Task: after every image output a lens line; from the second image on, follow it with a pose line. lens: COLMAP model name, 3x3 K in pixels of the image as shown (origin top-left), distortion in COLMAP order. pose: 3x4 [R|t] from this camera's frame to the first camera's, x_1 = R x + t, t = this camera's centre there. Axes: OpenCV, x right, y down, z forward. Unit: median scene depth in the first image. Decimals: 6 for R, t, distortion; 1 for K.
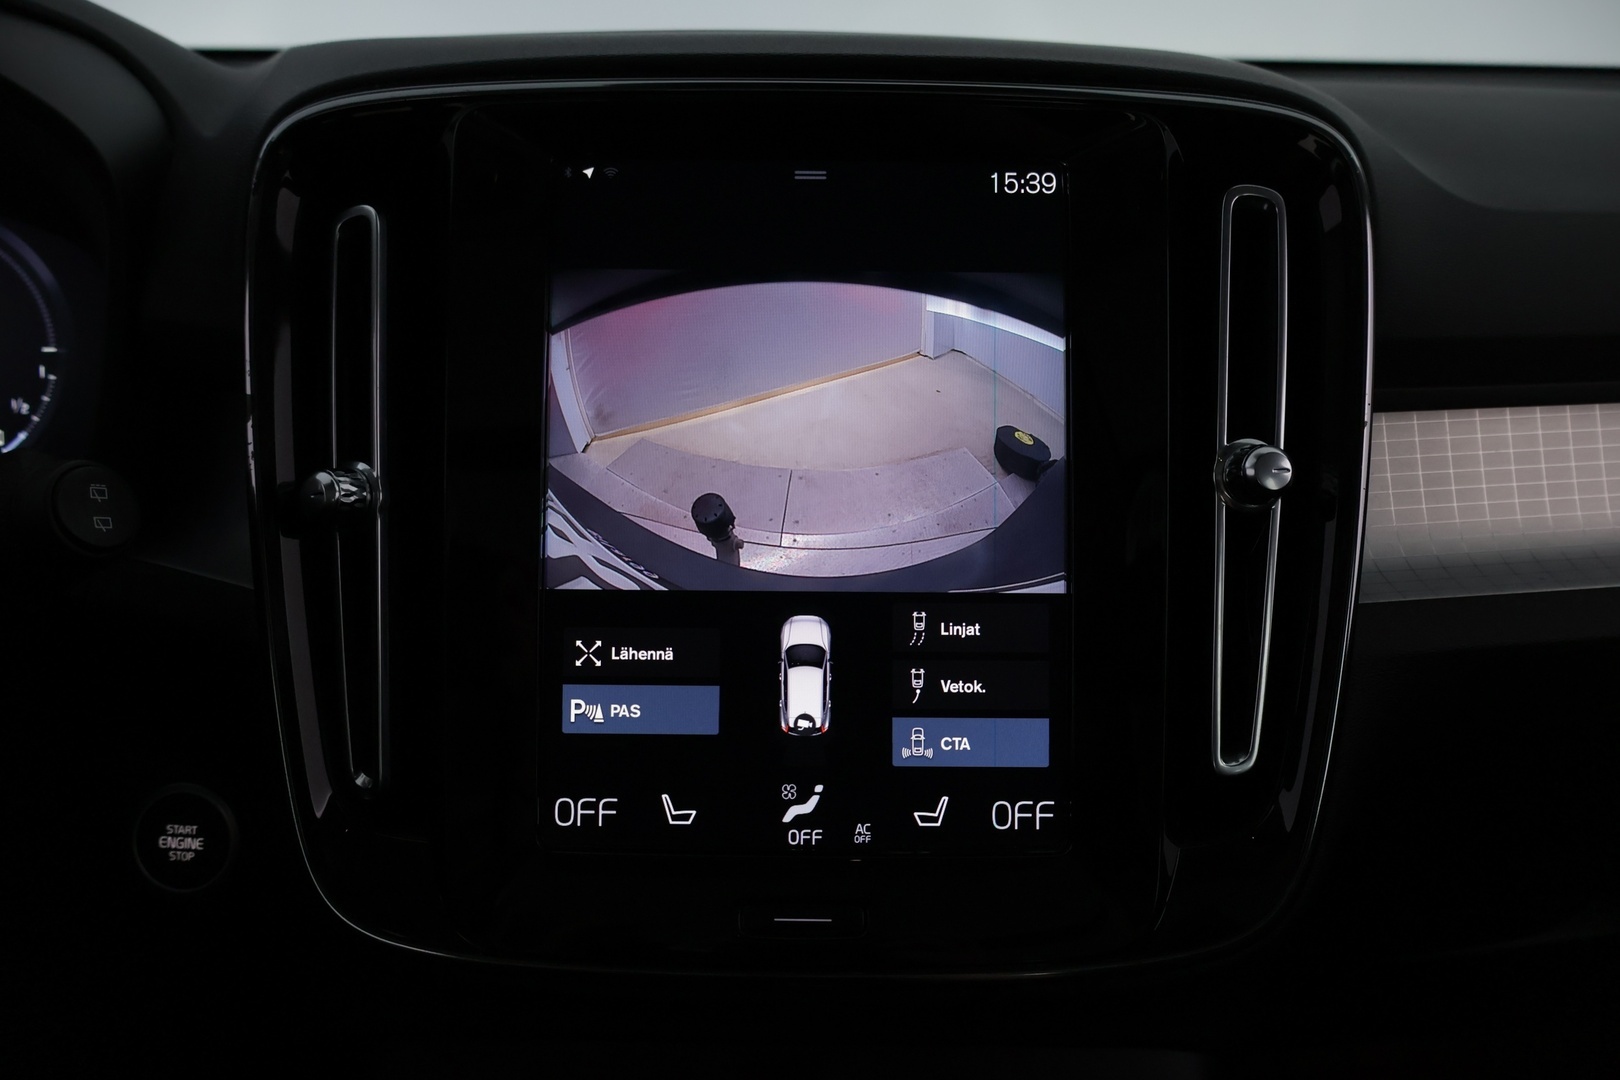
lens RADIAL K [[1329.7, 0, 808.2], [0, 1329.7, 523.2], [0, 0, 1]] dist [-0.013436, -0.002355]
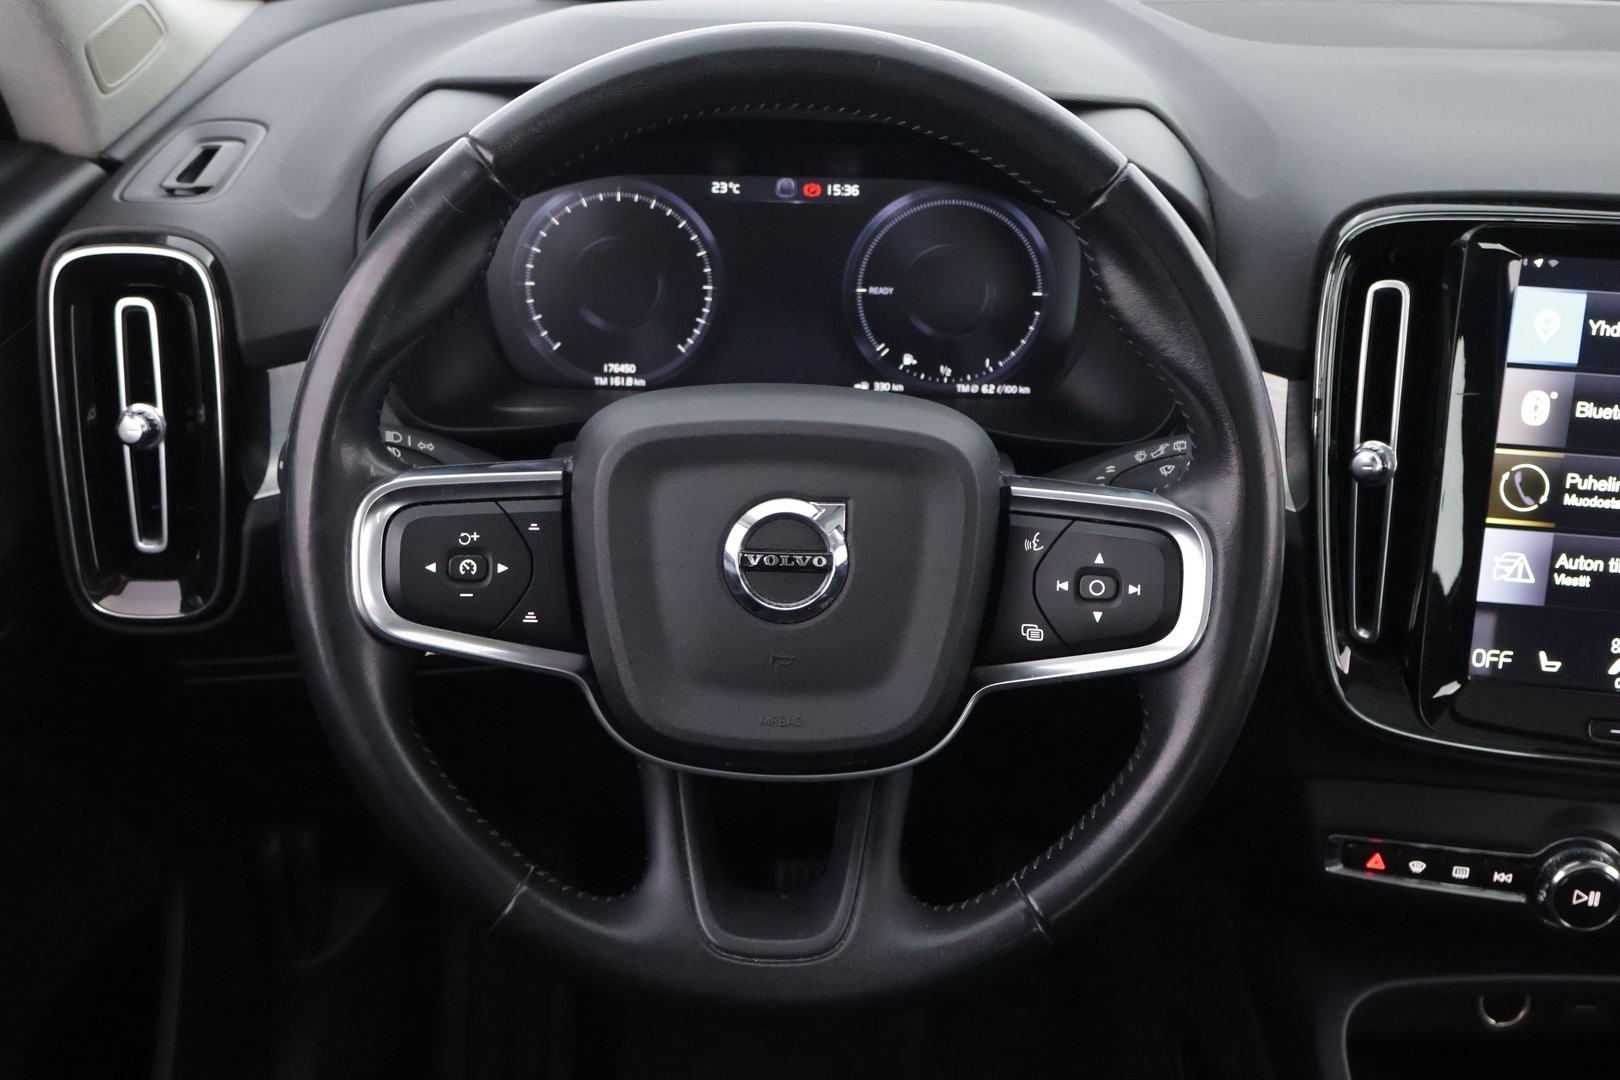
lens RADIAL K [[1770.8, 0, 799.6], [0, 1770.8, 542.8], [0, 0, 1]] dist [-0.002006, 0.000000]
pose [[0.993056, 0.073529, -0.091834, -0.836923], [-0.050221, 0.970871, 0.234279, -0.401217], [0.106385, -0.228040, 0.967822, -1.210607]]
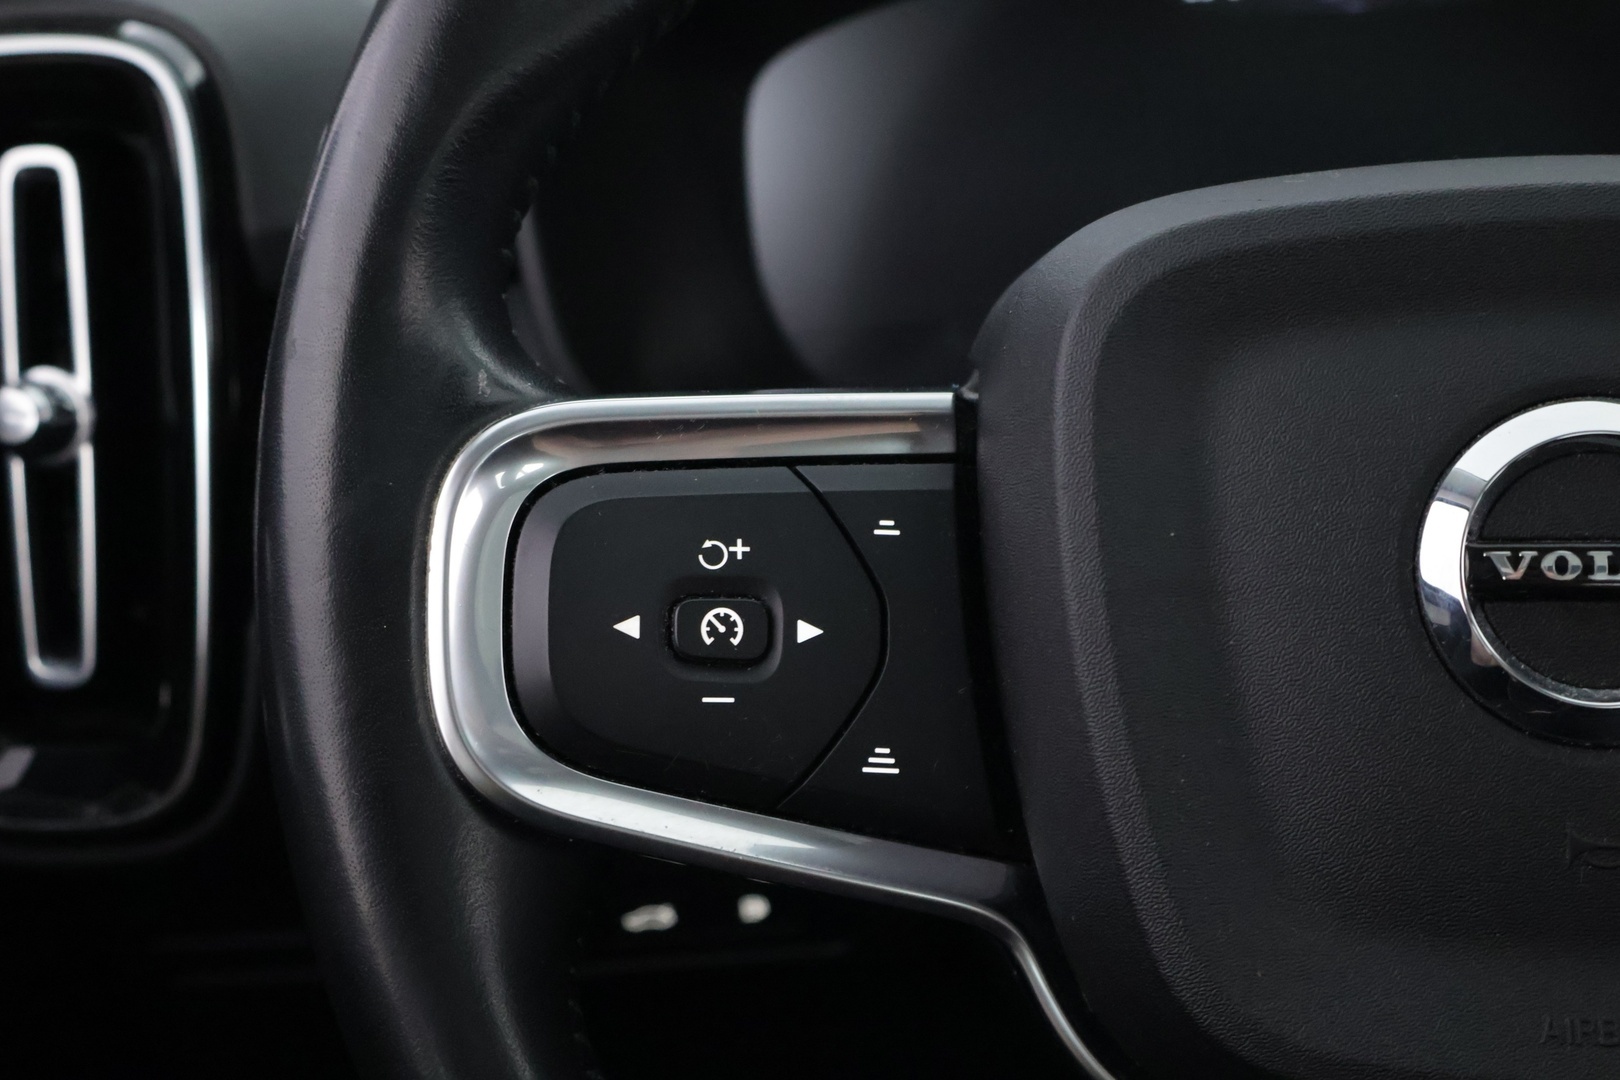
lens RADIAL K [[2113.0, 0, 808.0], [0, 2113.0, 547.6], [0, 0, 1]] dist [0.032879, 0.000000]
pose [[0.969867, 0.024164, -0.242434, -1.110351], [-0.002965, 0.996166, 0.087427, -0.030111], [0.243617, -0.084074, 0.966221, -0.271943]]
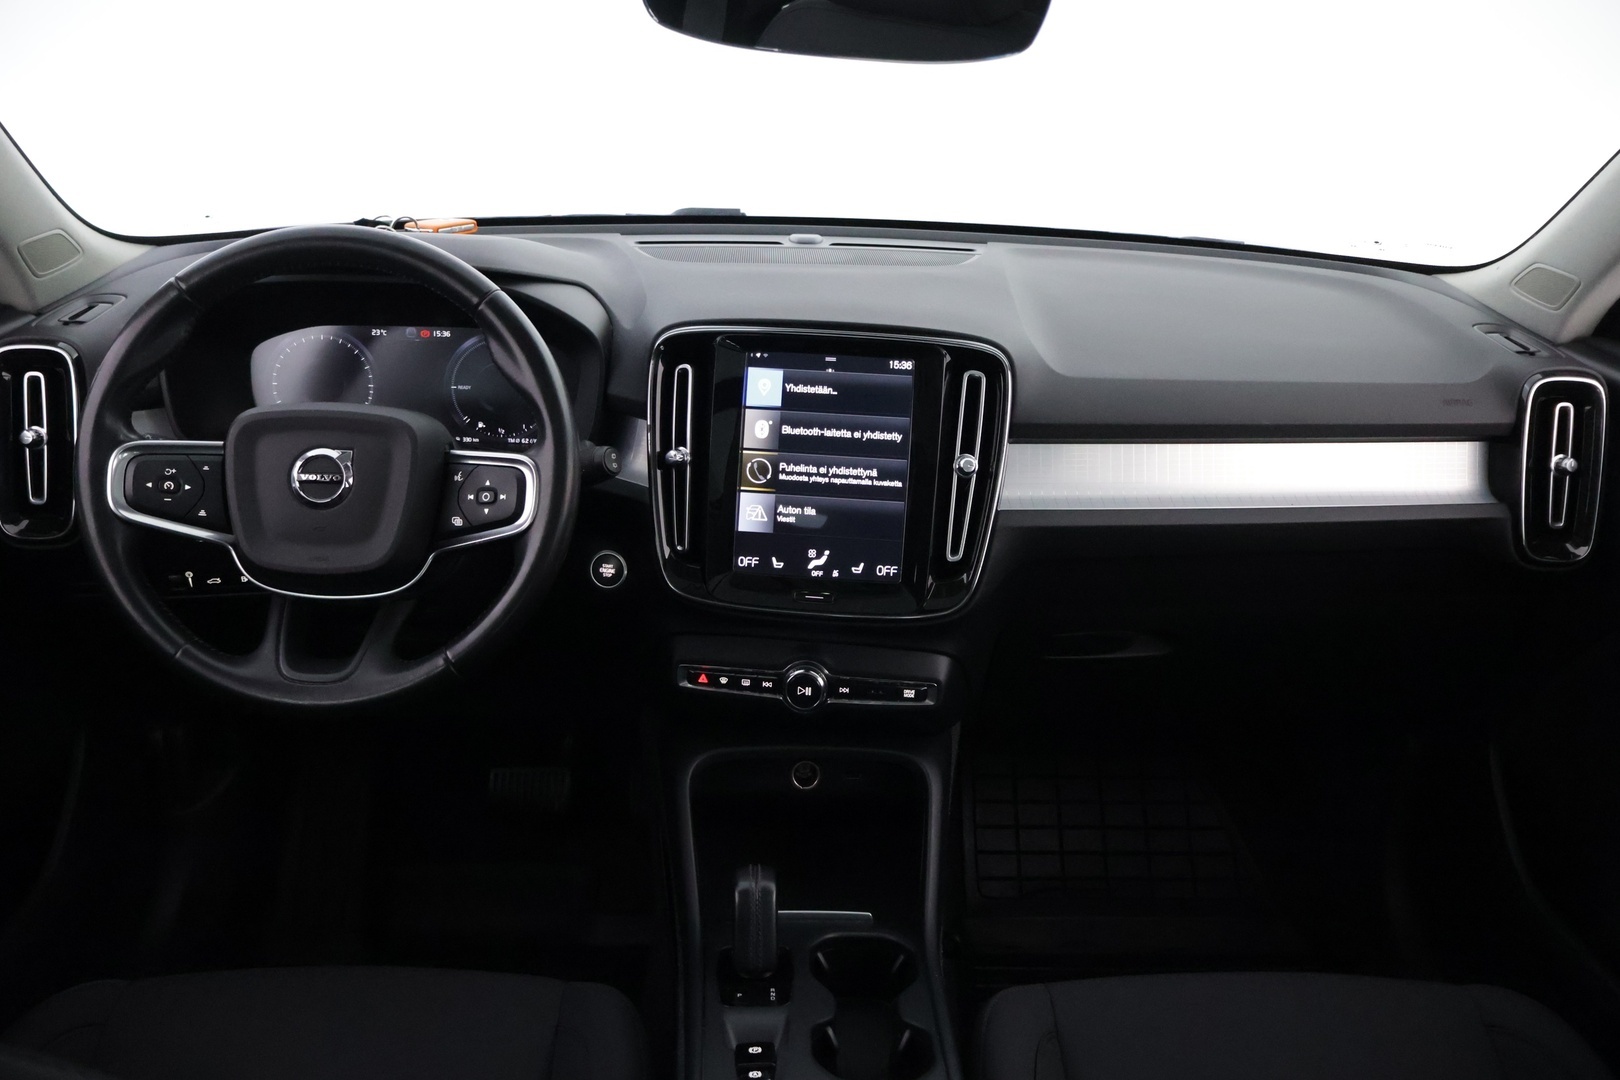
lens RADIAL K [[1329.7, 0, 808.8], [0, 1329.7, 544.0], [0, 0, 1]] dist [-0.013436, -0.002355]
pose [[0.995248, 0.056588, -0.079240, 0.224774], [-0.049127, 0.994440, 0.093139, -0.127160], [0.084070, -0.088804, 0.992495, -2.131602]]
